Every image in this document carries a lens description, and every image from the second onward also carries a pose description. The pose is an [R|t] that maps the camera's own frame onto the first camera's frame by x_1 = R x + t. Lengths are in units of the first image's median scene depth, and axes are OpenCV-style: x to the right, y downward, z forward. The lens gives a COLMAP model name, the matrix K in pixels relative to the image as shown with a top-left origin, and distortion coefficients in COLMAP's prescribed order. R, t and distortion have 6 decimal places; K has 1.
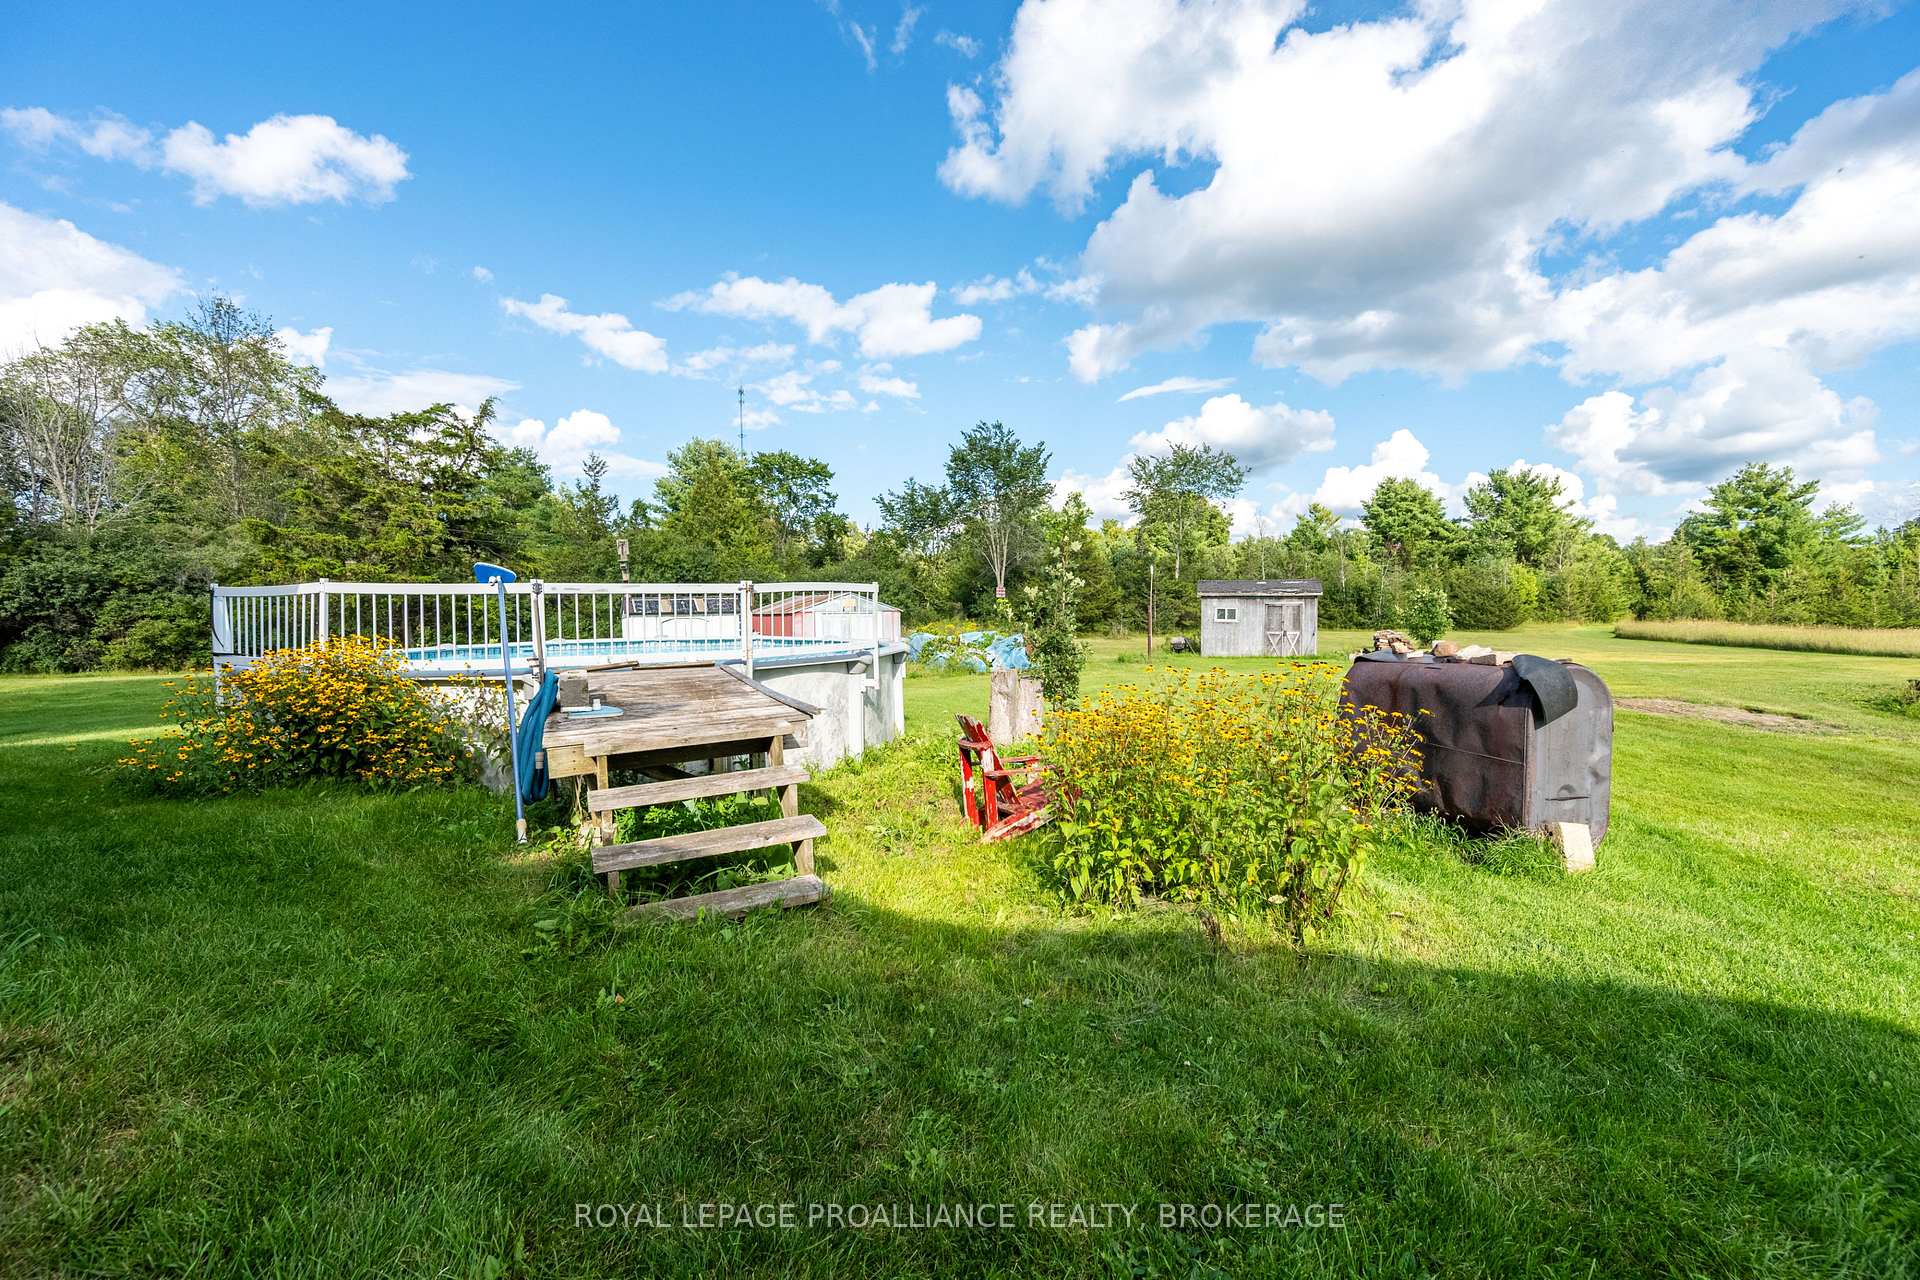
lens RADIAL K [[881.8, 0, 960.0], [0, 881.8, 640.0], [0, 0, 1]] dist [-0.004189, -0.000489]
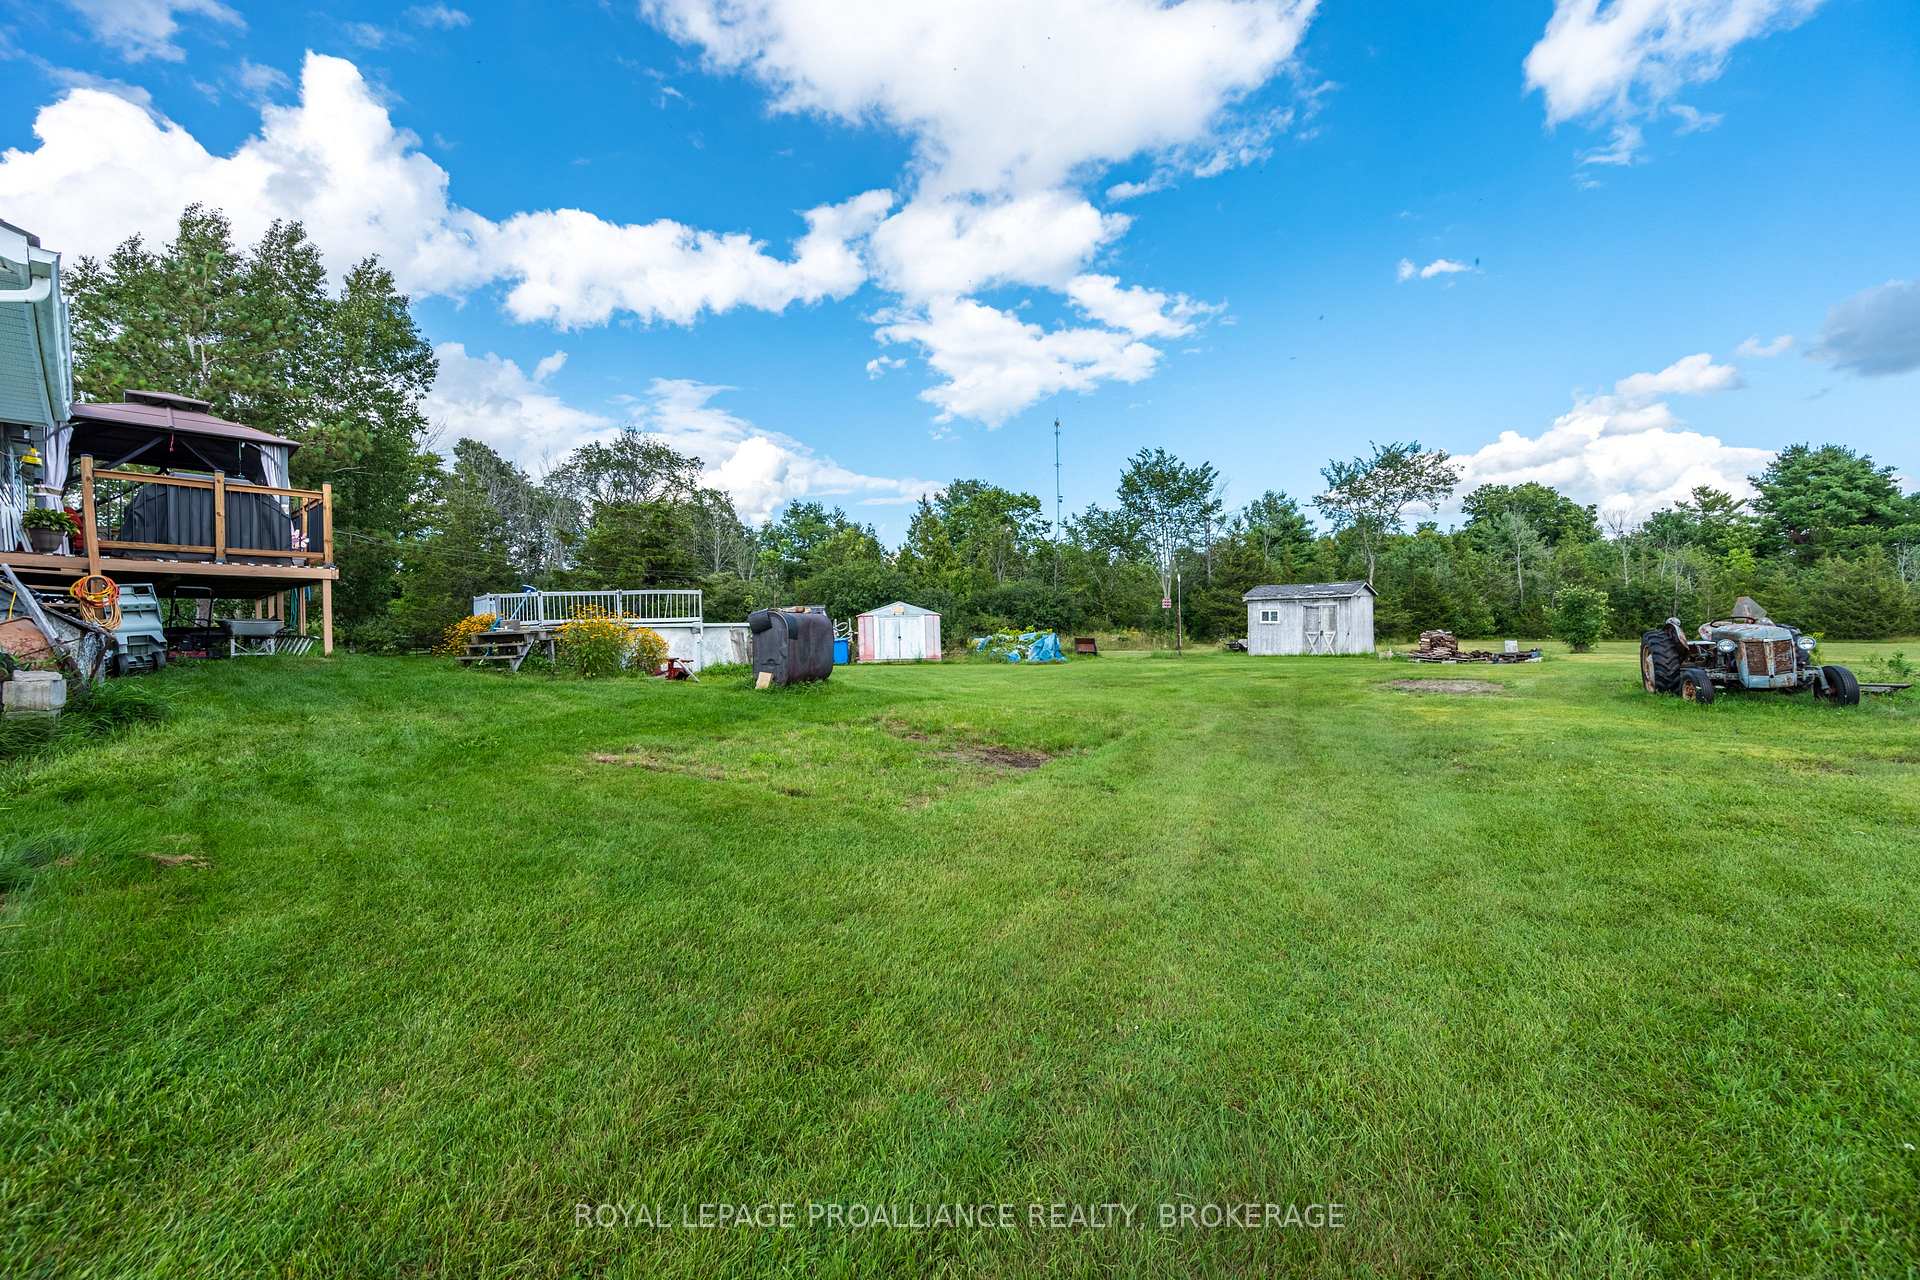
lens RADIAL K [[881.8, 0, 960.0], [0, 881.8, 640.0], [0, 0, 1]] dist [-0.004189, -0.000489]
pose [[0.885305, -0.007036, -0.464957, 0.324529], [-0.004251, 0.999721, -0.023224, 0.017297], [0.464991, 0.022537, 0.885029, -0.069545]]
